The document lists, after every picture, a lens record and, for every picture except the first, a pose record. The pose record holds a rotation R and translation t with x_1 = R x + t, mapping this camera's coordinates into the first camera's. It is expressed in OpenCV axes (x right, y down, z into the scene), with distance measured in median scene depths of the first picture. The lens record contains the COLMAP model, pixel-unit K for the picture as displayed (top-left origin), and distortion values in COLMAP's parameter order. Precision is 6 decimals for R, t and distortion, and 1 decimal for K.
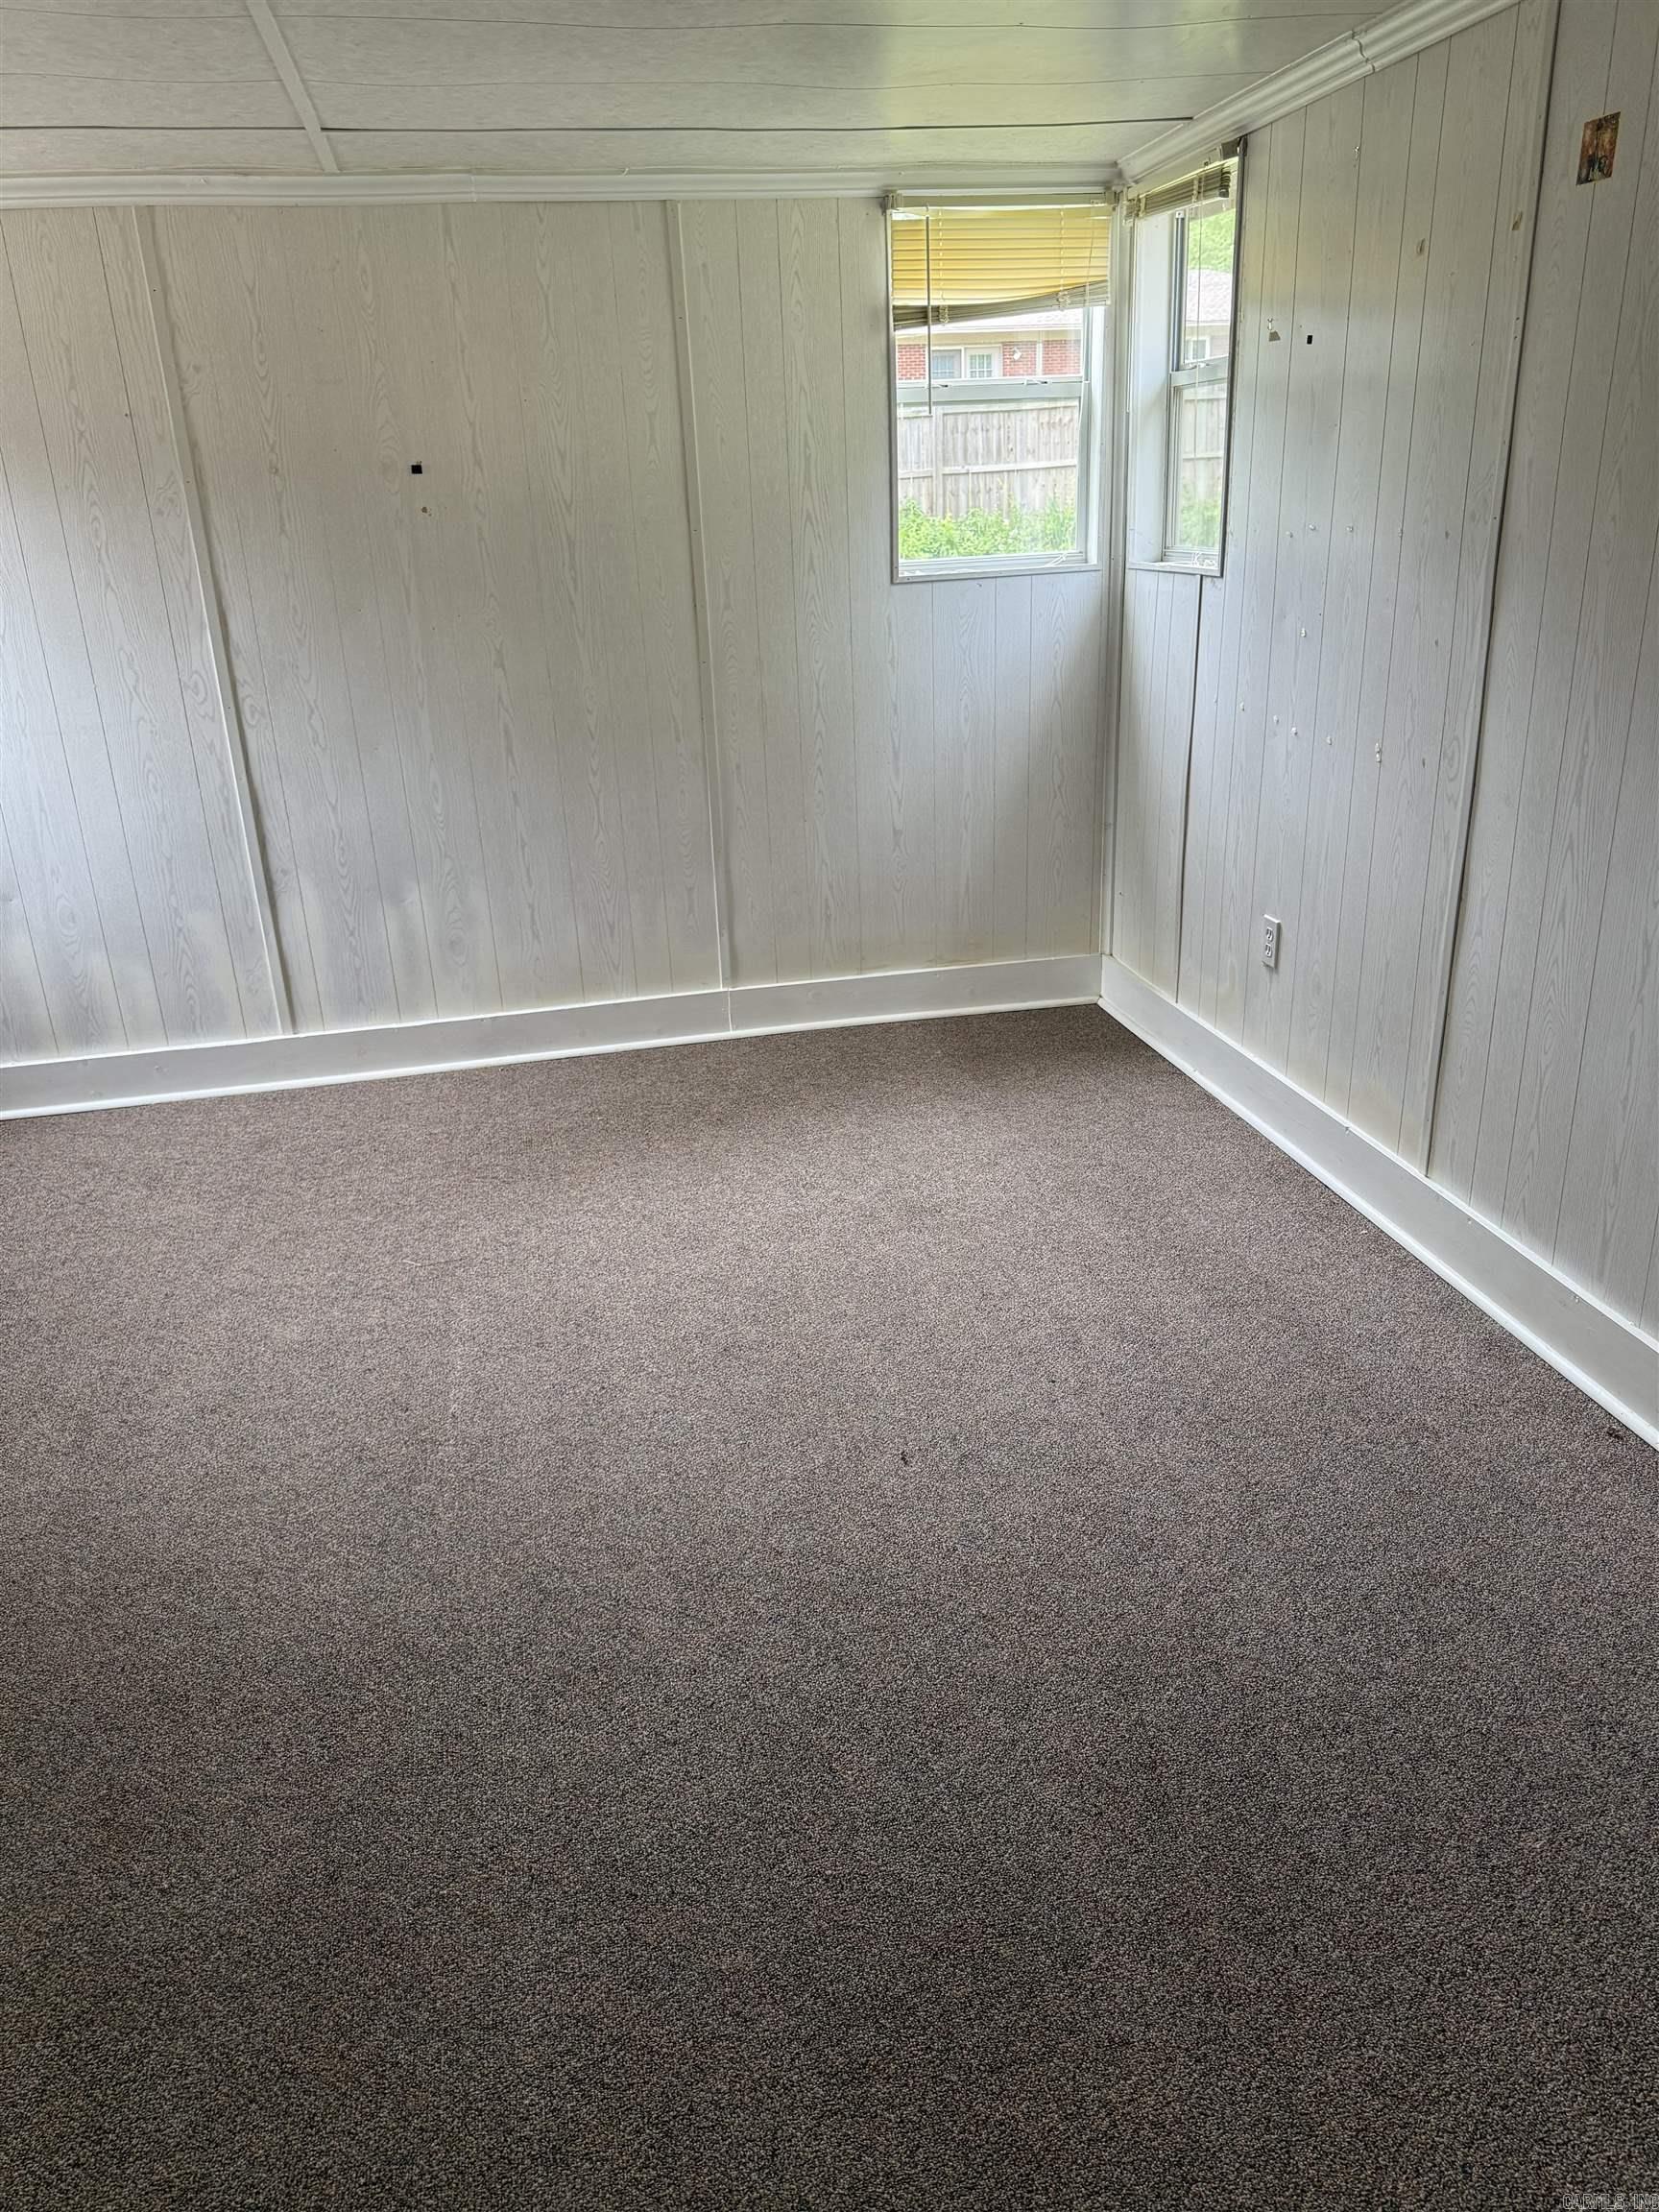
lens RADIAL K [[1568.8, 0, 829.5], [0, 1568.8, 1106.0], [0, 0, 1]] dist [0.005535, -0.006905]
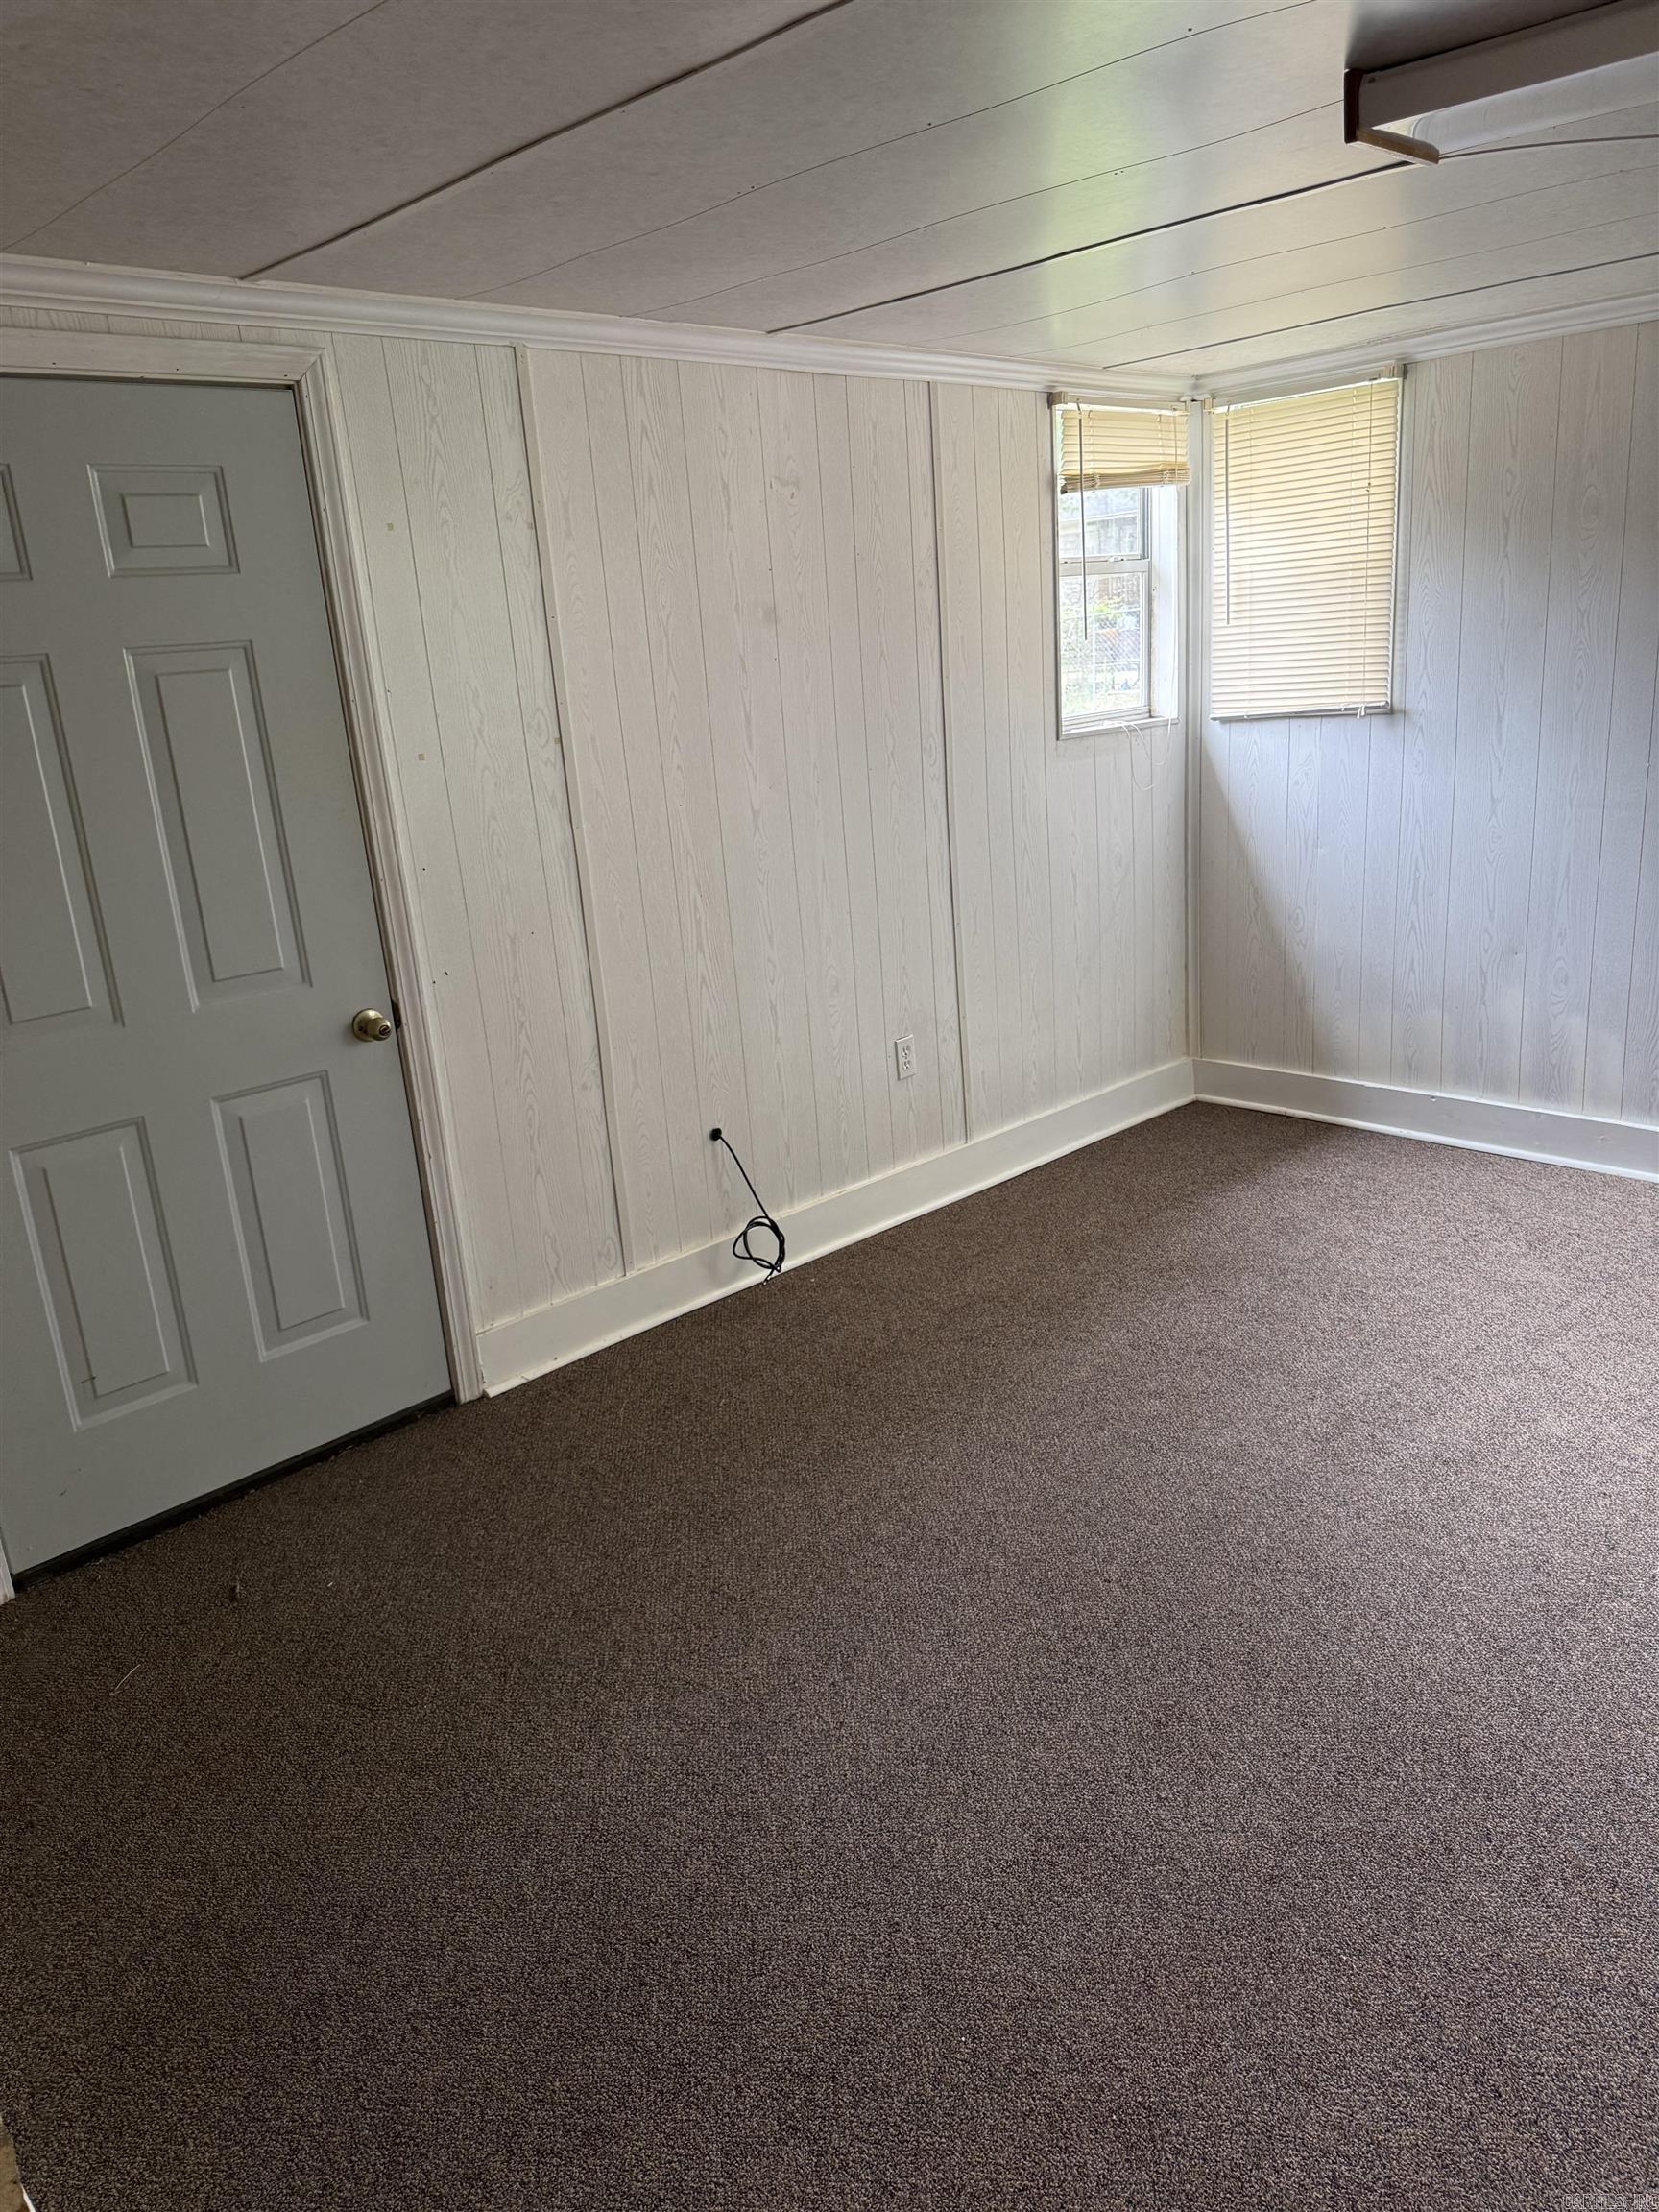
lens RADIAL K [[1568.8, 0, 829.5], [0, 1568.8, 1106.0], [0, 0, 1]] dist [0.005535, -0.006905]
pose [[0.545839, 0.251761, -0.799172, 0.195081], [-0.266800, 0.956370, 0.119056, -0.059786], [0.794278, 0.148234, 0.589194, 0.011491]]
